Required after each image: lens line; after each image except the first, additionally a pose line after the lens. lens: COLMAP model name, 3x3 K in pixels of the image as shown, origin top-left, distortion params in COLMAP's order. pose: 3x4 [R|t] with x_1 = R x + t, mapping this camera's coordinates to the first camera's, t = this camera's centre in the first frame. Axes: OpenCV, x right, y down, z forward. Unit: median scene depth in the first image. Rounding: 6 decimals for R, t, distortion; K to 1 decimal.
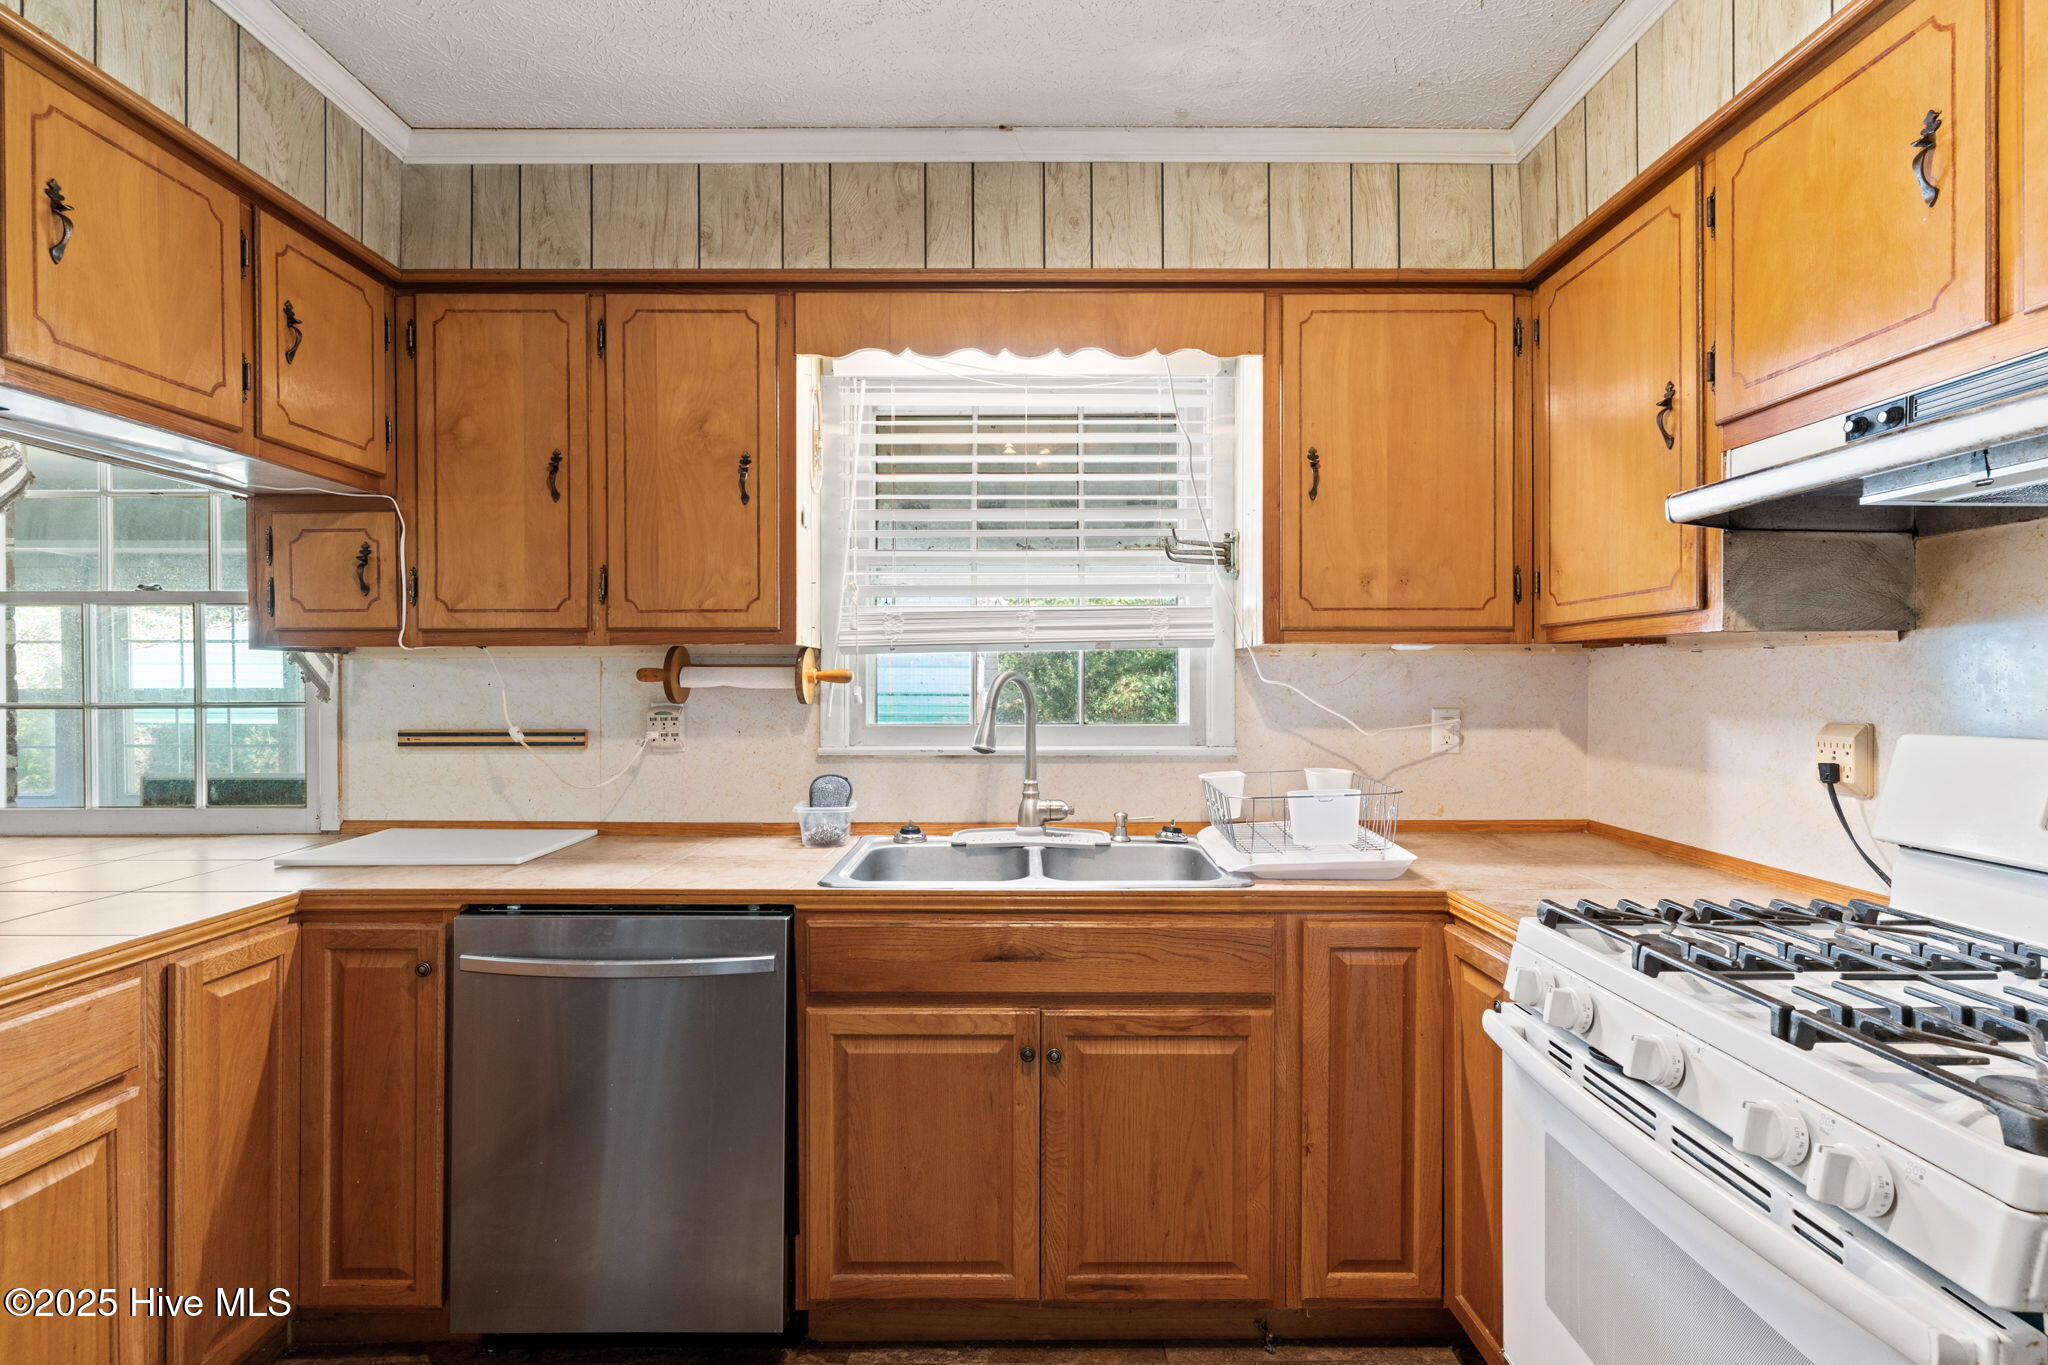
lens RADIAL K [[971.8, 0, 1014.8], [0, 971.8, 682.9], [0, 0, 1]] dist [0.002386, 0.000409]
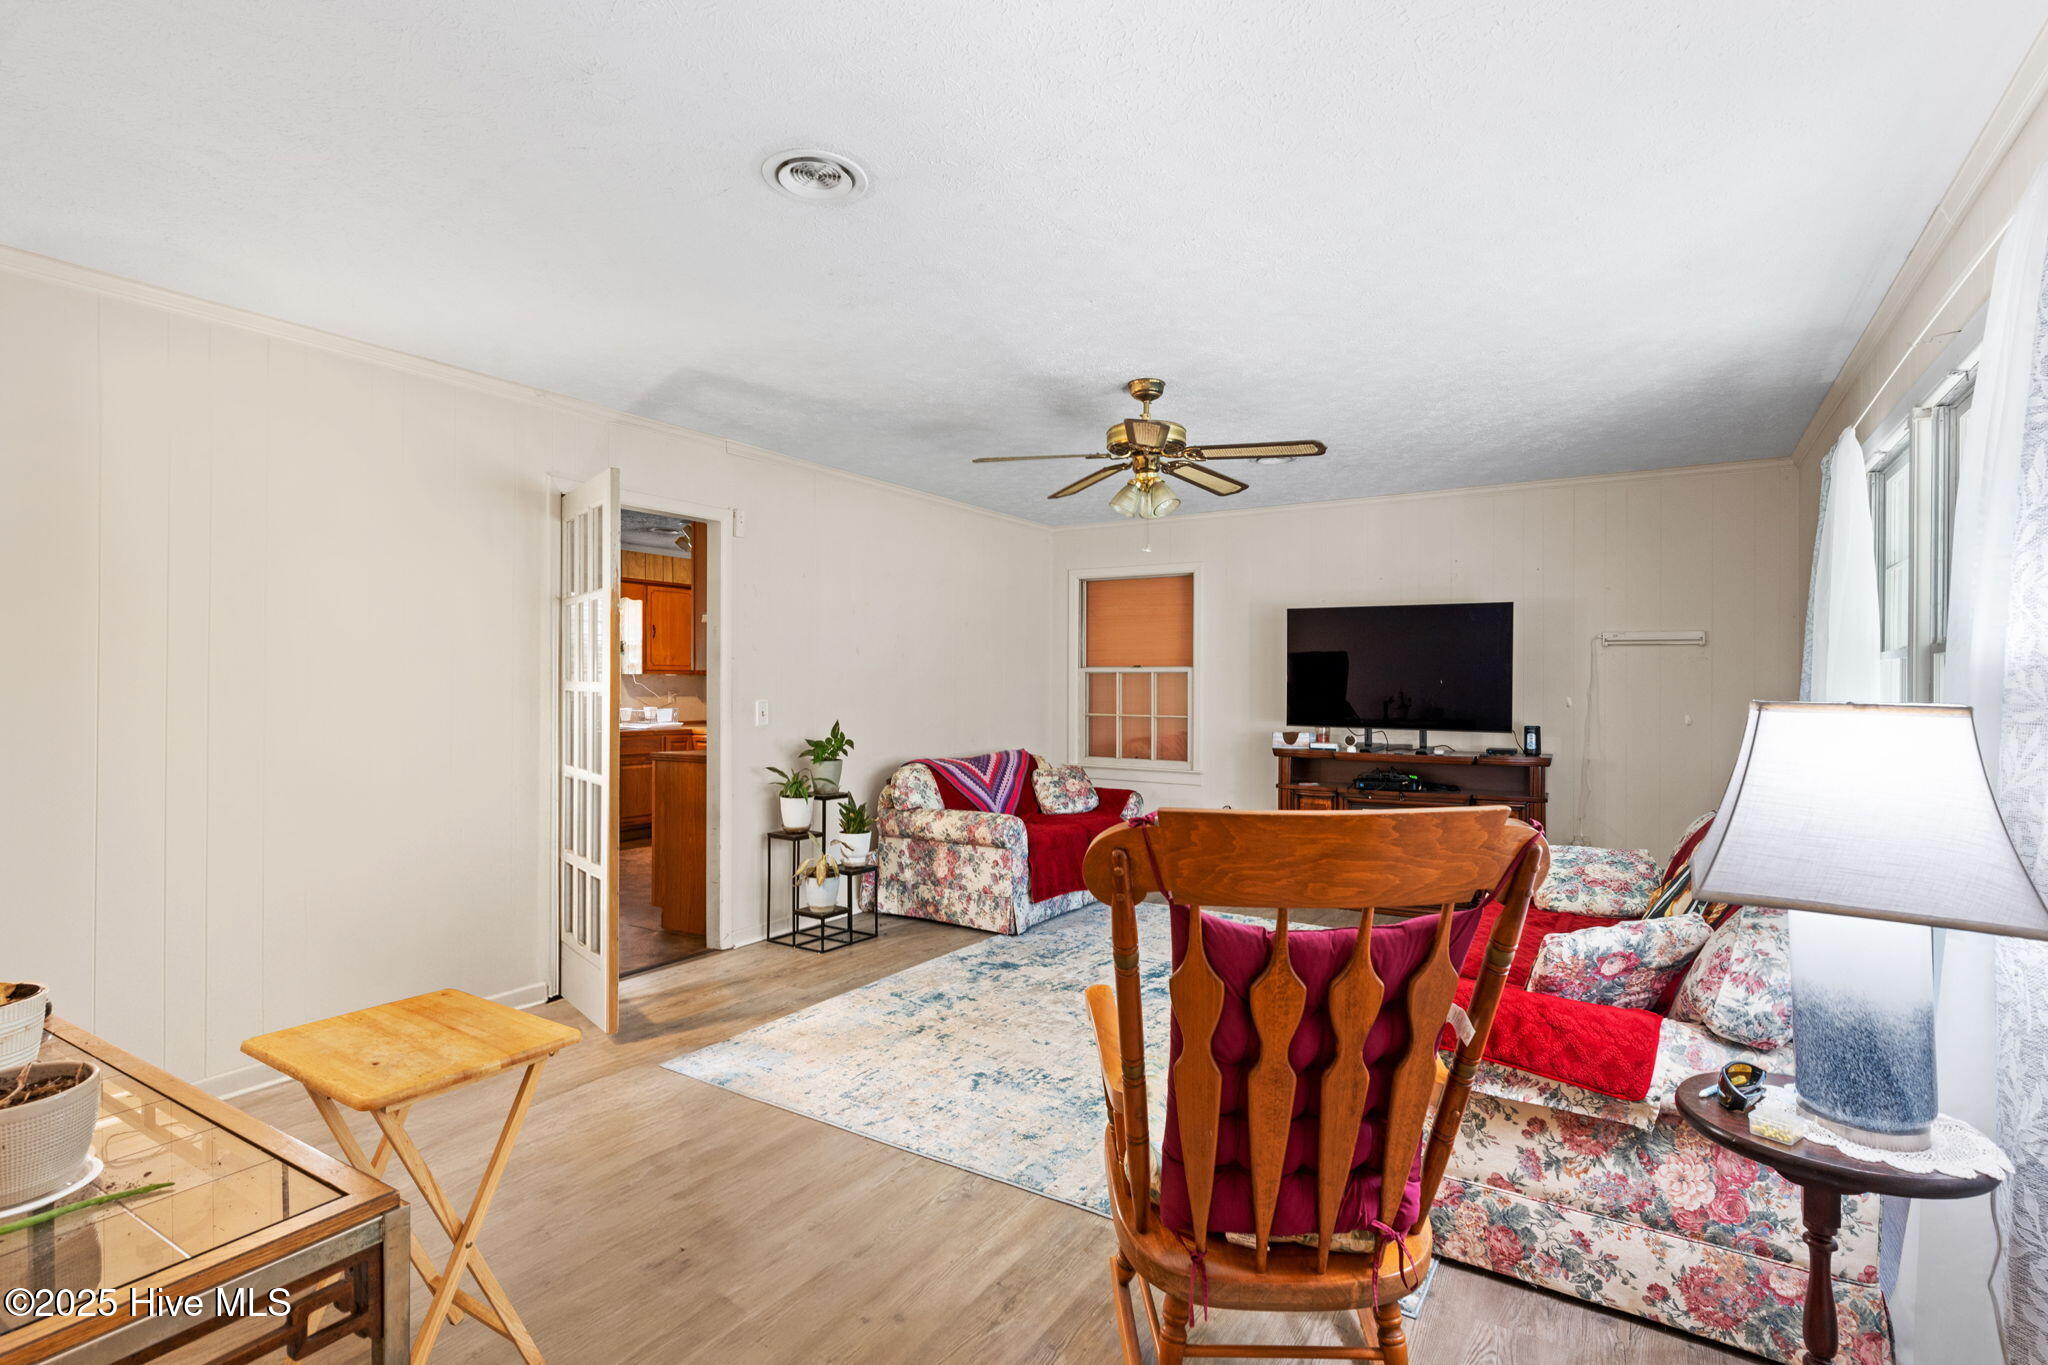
lens RADIAL K [[971.8, 0, 1025.2], [0, 971.8, 683.7], [0, 0, 1]] dist [0.002386, 0.000409]
pose [[0.559430, 0.003271, 0.828871, -2.163120], [0.001138, 0.999988, -0.004714, 0.020757], [-0.828877, 0.003581, 0.559419, -2.510830]]
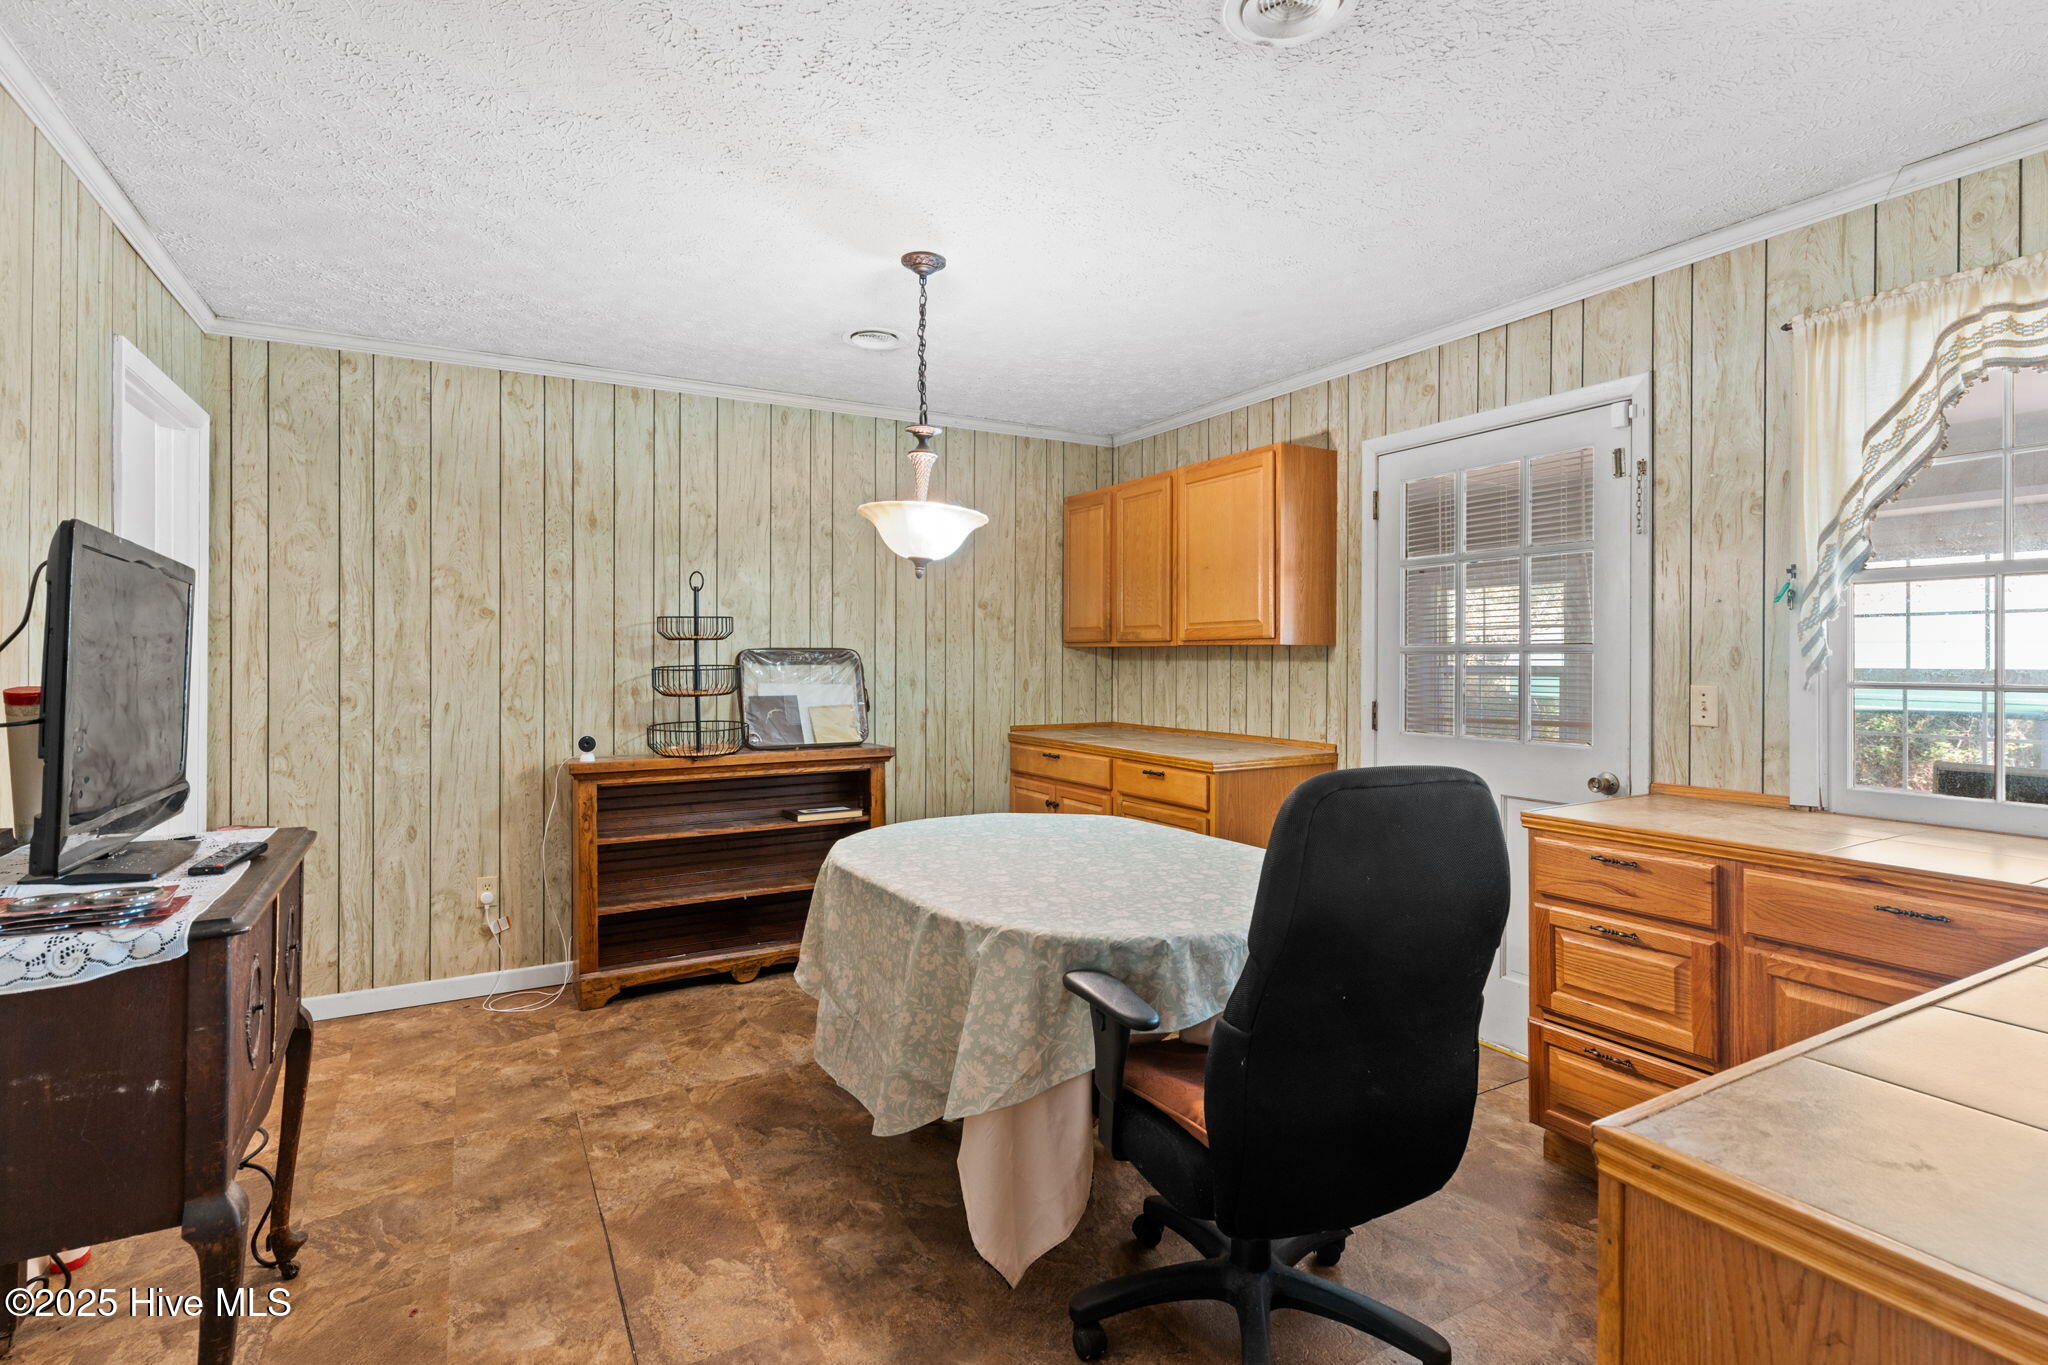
lens RADIAL K [[971.8, 0, 1015.2], [0, 971.8, 649.7], [0, 0, 1]] dist [0.002386, 0.000409]
pose [[0.482479, -0.004792, -0.875895, -0.706745], [-0.006449, 0.999938, -0.009023, 0.003342], [0.875884, 0.010002, 0.482418, -0.265986]]
